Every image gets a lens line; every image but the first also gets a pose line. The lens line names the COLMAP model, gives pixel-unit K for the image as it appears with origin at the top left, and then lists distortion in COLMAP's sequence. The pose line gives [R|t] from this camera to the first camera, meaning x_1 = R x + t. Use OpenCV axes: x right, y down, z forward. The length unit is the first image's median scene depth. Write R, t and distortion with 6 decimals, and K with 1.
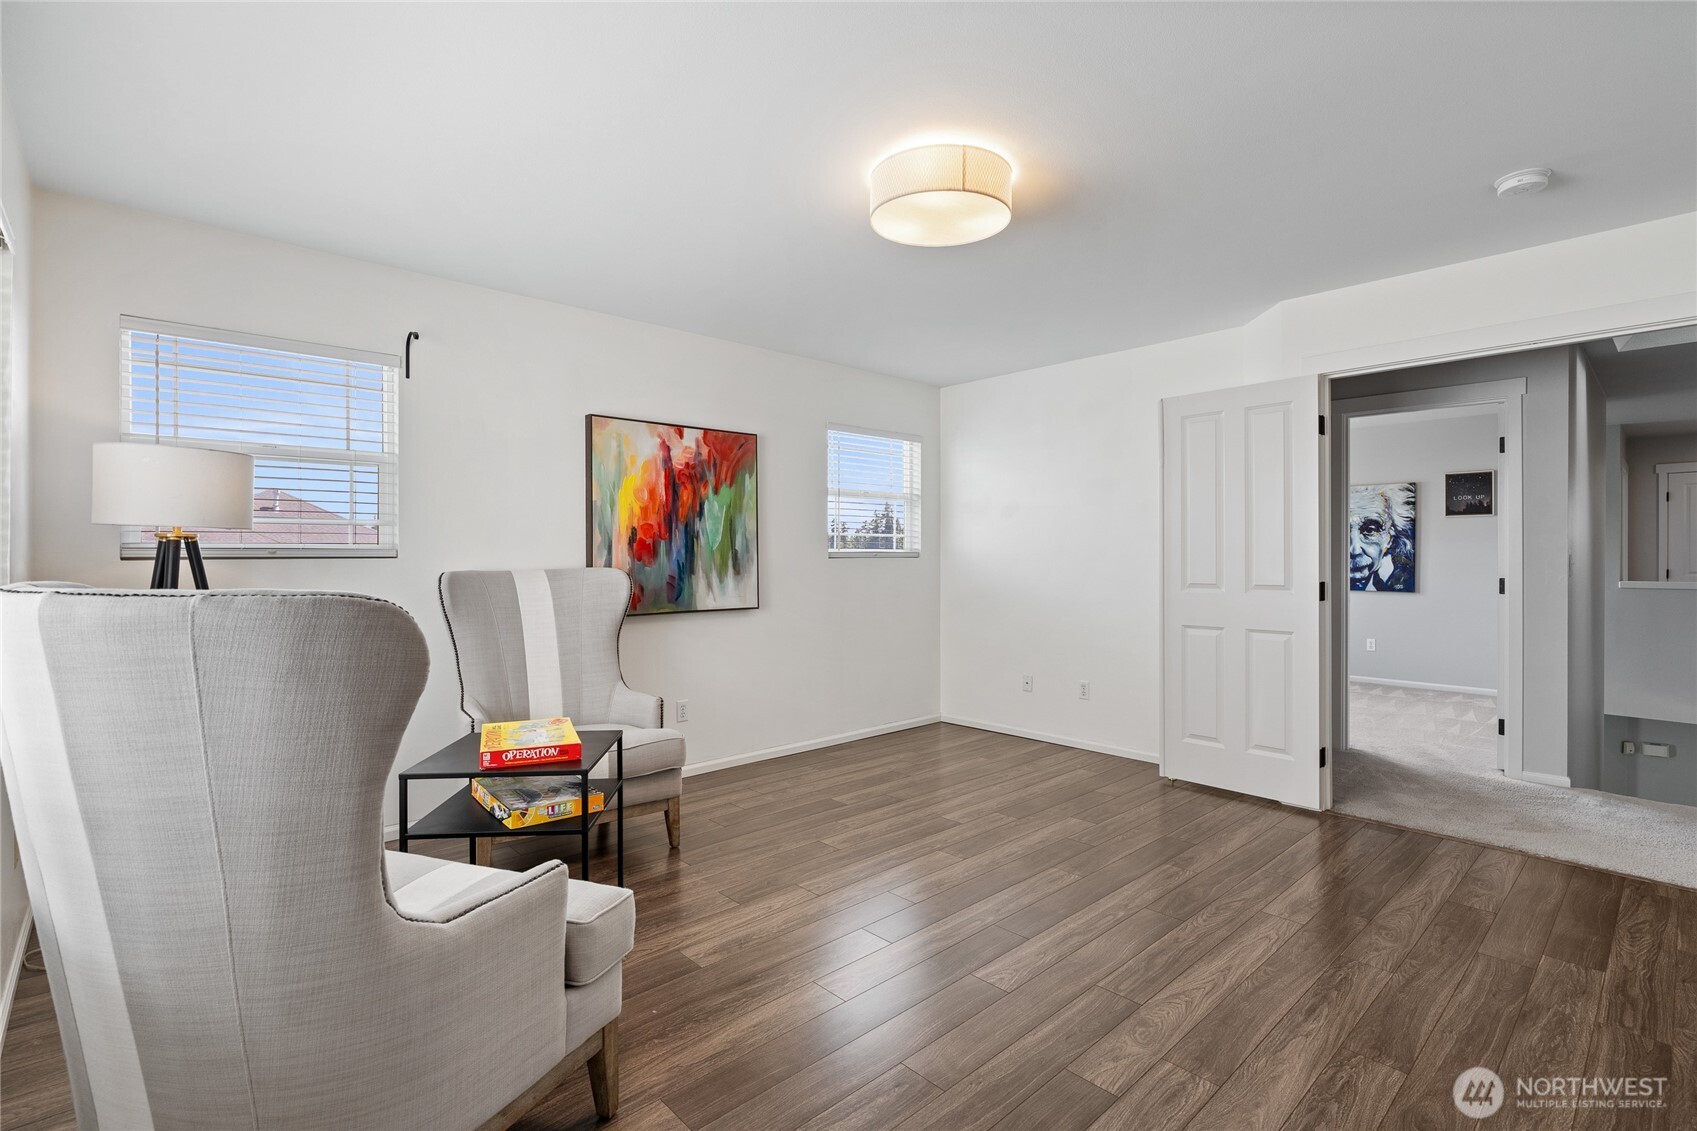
lens RADIAL K [[776.5, 0, 848.5], [0, 776.5, 565.5], [0, 0, 1]] dist [-0.001979, -0.000062]
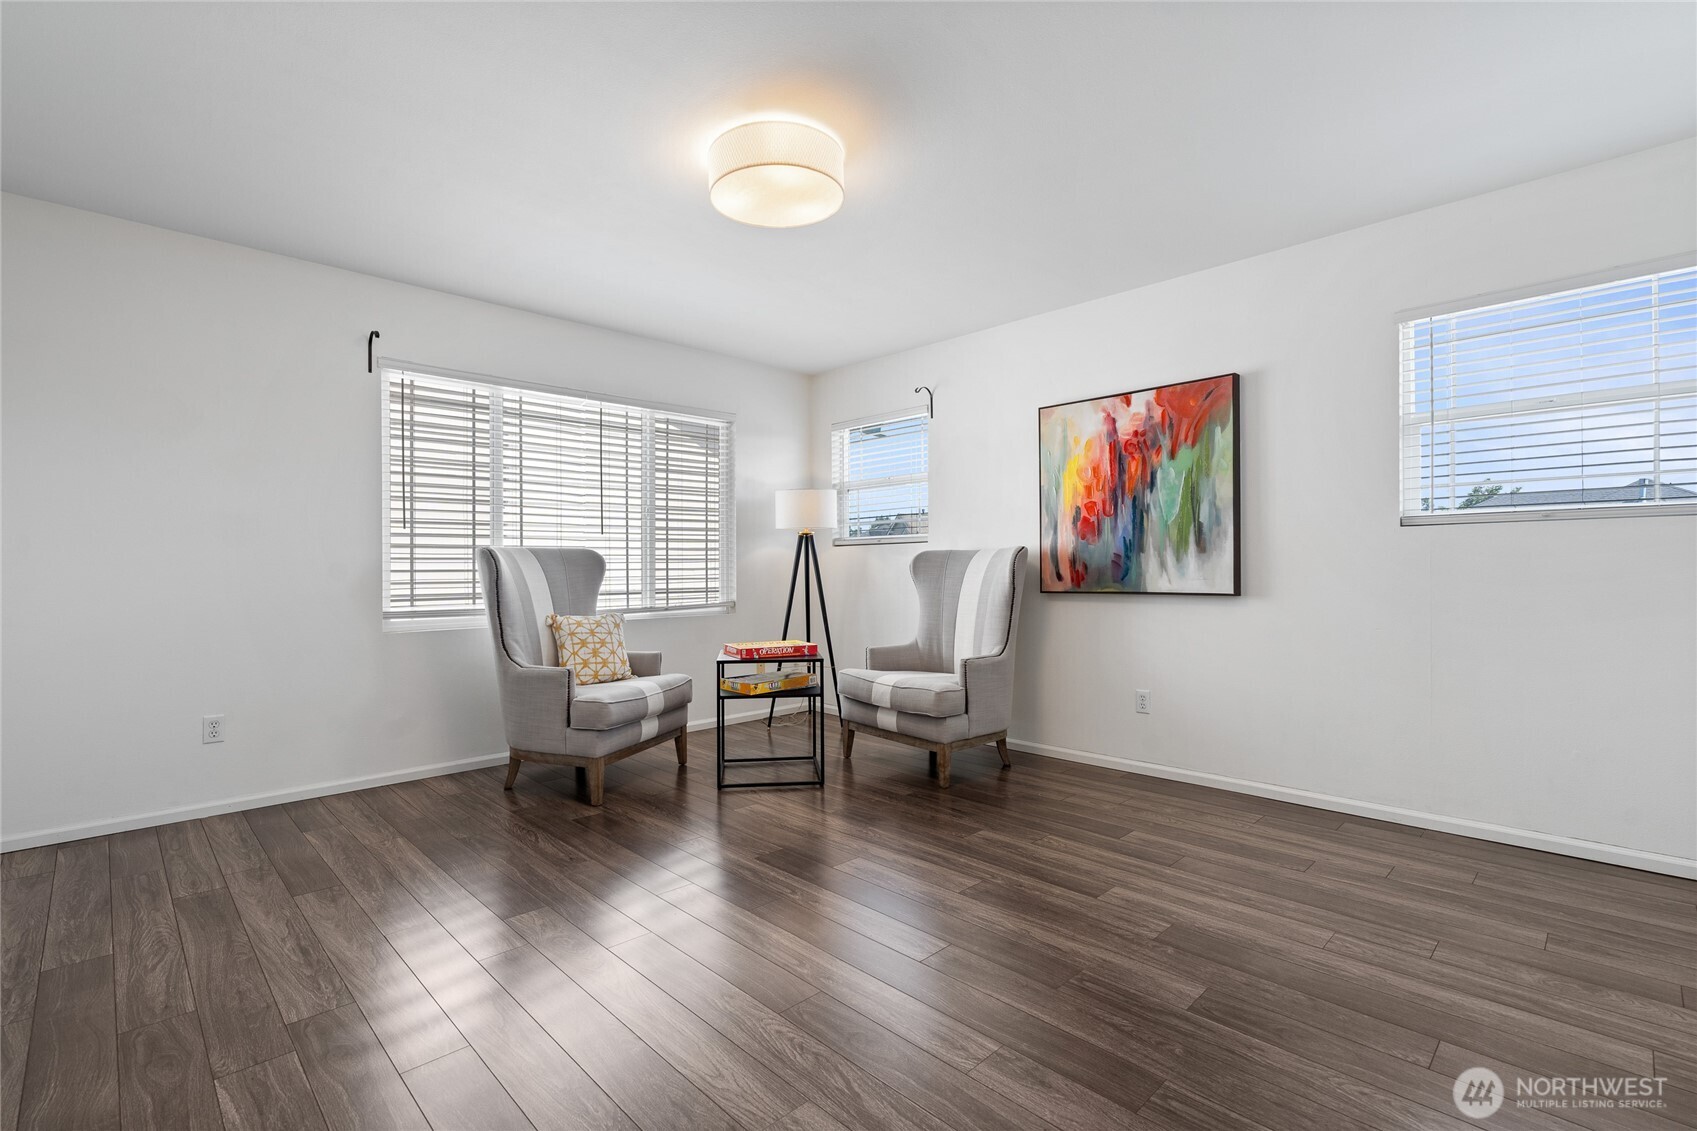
lens RADIAL K [[776.5, 0, 848.5], [0, 776.5, 565.5], [0, 0, 1]] dist [-0.001979, -0.000062]
pose [[0.037659, 0.000338, -0.999291, 0.702434], [-0.001000, 0.999999, 0.000301, 0.027322], [0.999290, 0.000988, 0.037660, 0.629518]]
